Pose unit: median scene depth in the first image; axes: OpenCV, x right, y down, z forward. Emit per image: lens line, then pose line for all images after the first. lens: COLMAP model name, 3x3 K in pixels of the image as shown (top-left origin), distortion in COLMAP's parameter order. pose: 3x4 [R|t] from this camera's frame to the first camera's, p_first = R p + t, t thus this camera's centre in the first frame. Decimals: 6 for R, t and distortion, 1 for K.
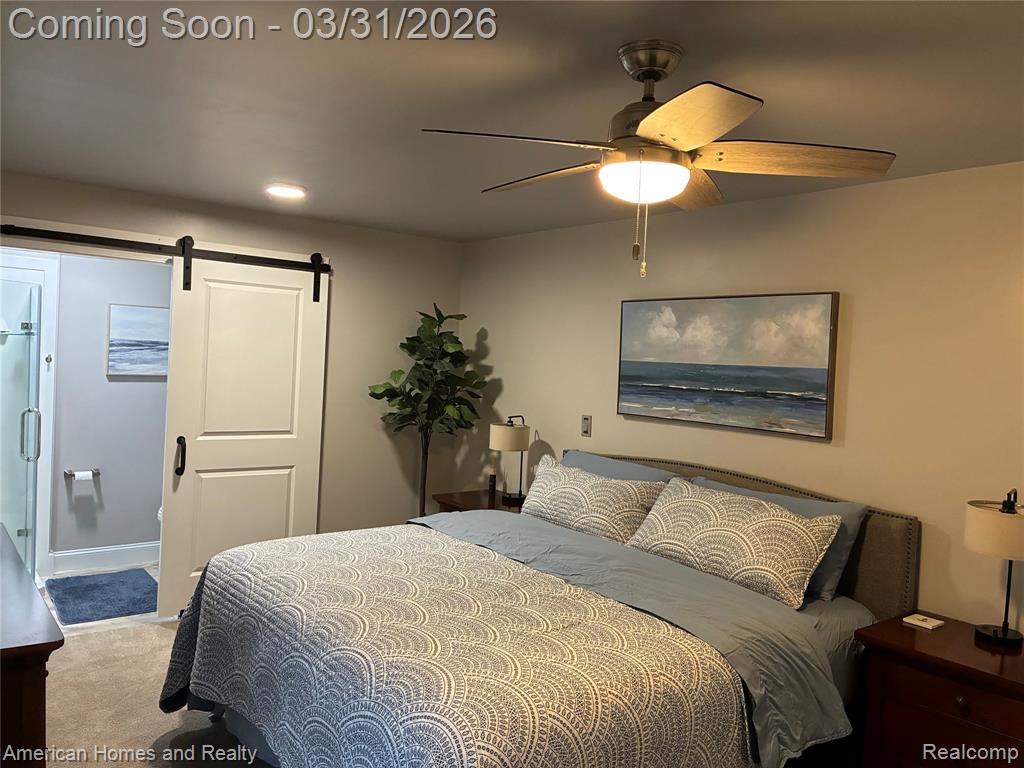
lens RADIAL K [[771.5, 0, 507.5], [0, 771.5, 385.2], [0, 0, 1]] dist [0.010506, -0.003668]
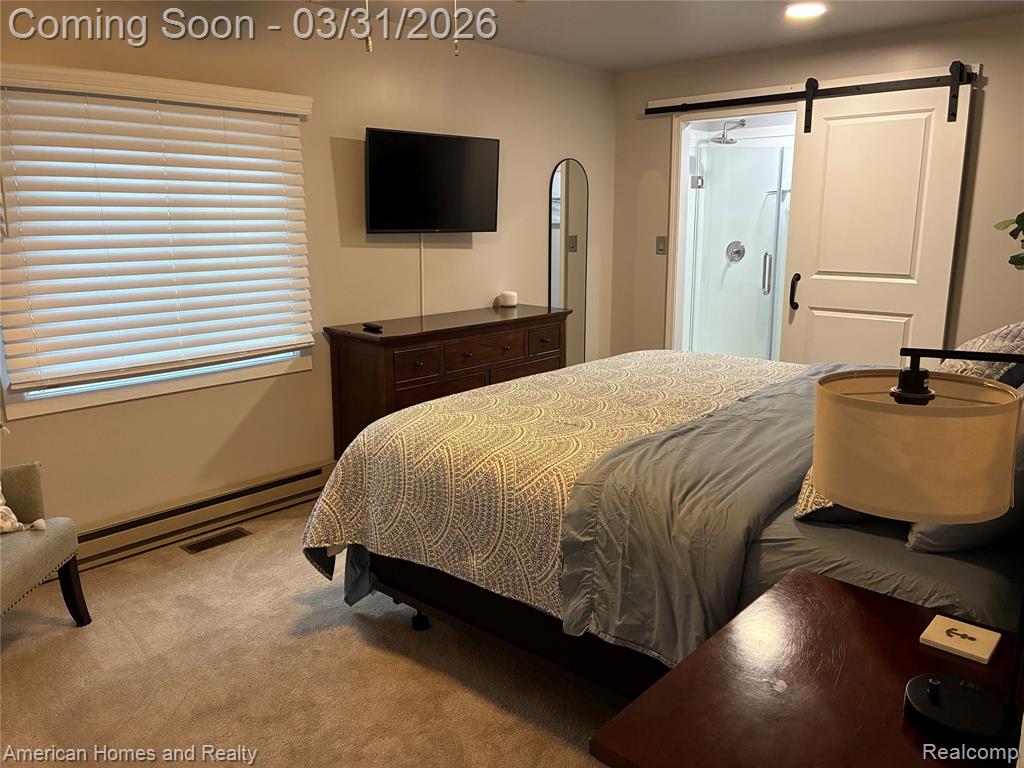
lens RADIAL K [[771.5, 0, 507.5], [0, 771.5, 385.2], [0, 0, 1]] dist [0.010506, -0.003668]
pose [[0.175797, 0.164250, -0.970627, 0.576501], [-0.022760, 0.986397, 0.162797, 0.052532], [0.984163, -0.006528, 0.177144, 0.398313]]
